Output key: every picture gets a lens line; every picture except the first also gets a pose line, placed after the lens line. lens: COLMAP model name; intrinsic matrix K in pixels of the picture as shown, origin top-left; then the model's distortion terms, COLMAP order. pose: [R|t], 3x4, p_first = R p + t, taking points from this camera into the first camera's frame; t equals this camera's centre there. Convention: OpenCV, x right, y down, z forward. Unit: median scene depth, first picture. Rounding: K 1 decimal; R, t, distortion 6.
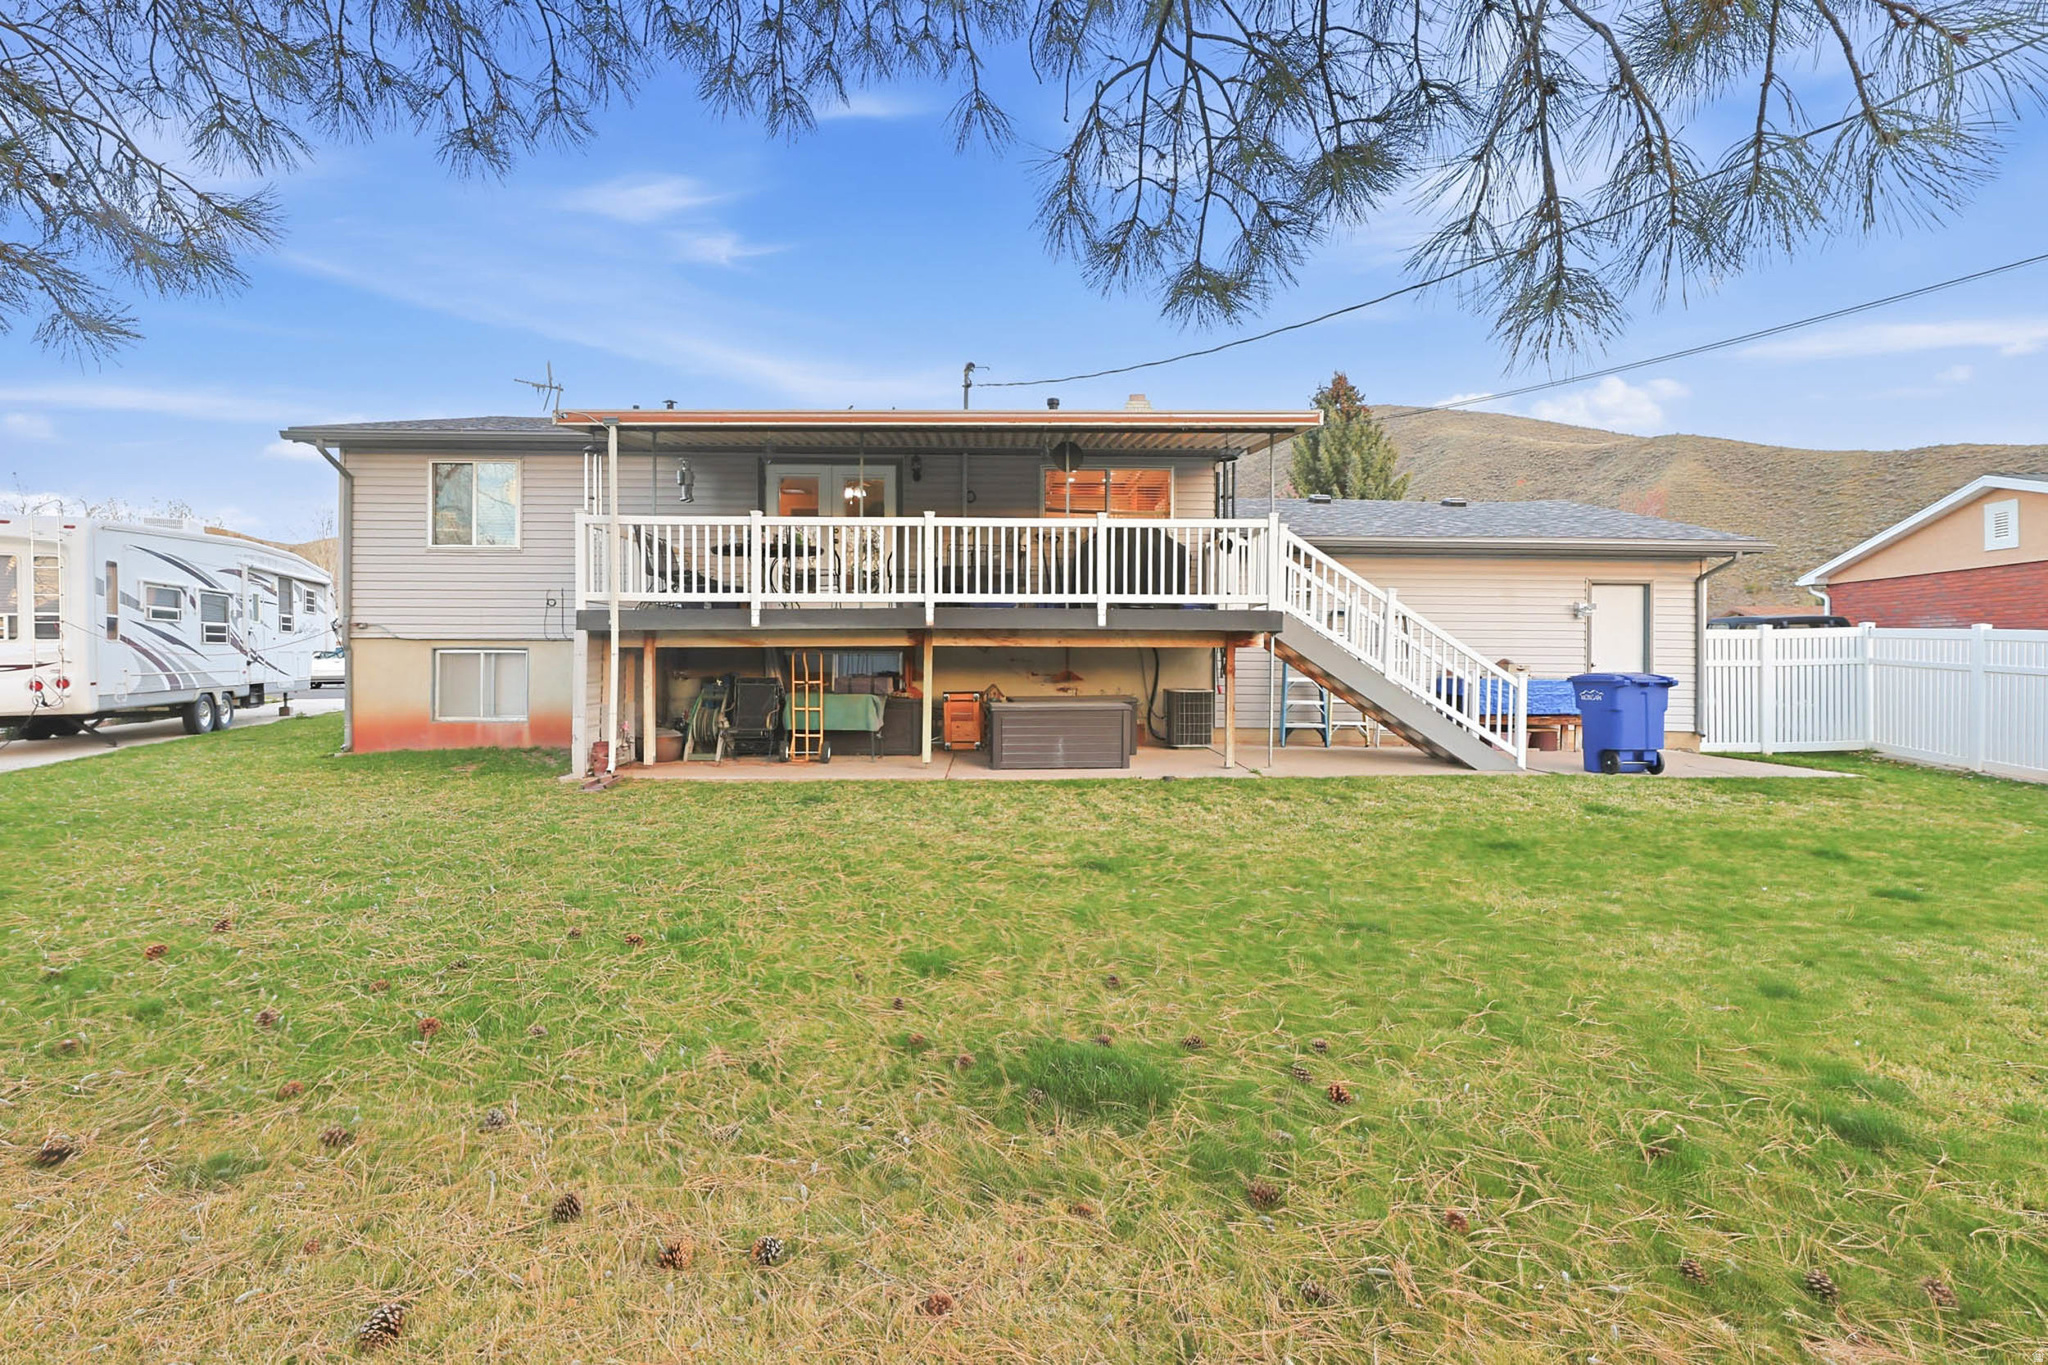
lens RADIAL K [[900.7, 0, 989.2], [0, 900.7, 667.3], [0, 0, 1]] dist [-0.001550, -0.000254]
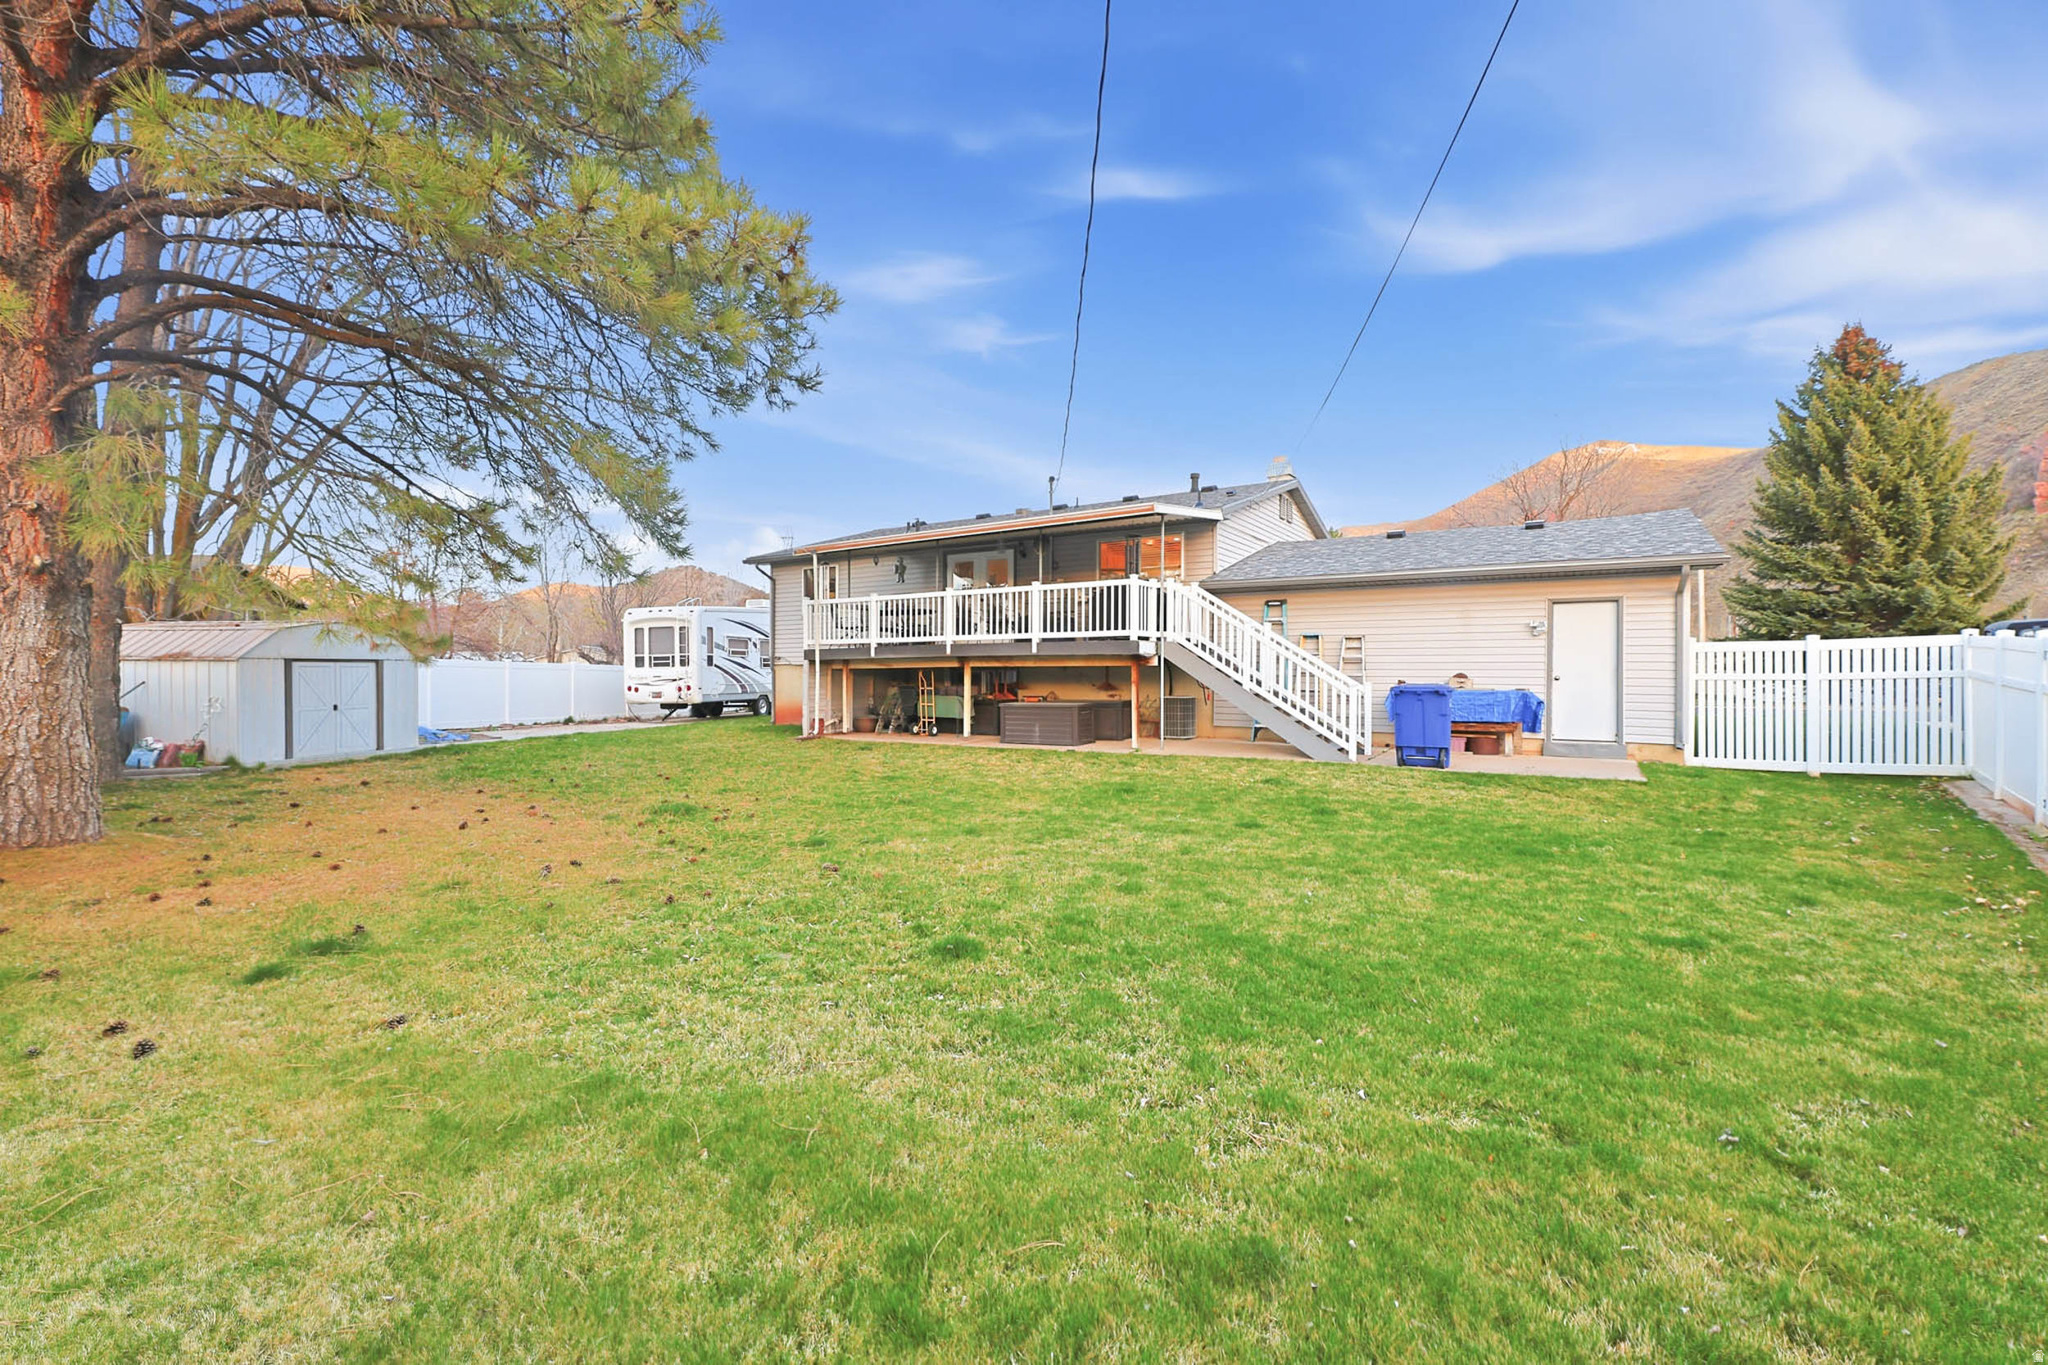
lens RADIAL K [[833.7, 0, 1024.0], [0, 833.7, 682.5], [0, 0, 1]] dist [-0.000612, -0.000098]
pose [[0.835080, 0.001924, -0.550125, 0.699264], [-0.003424, 0.999993, -0.001700, 0.006280], [0.550118, 0.003304, 0.835081, -0.178482]]
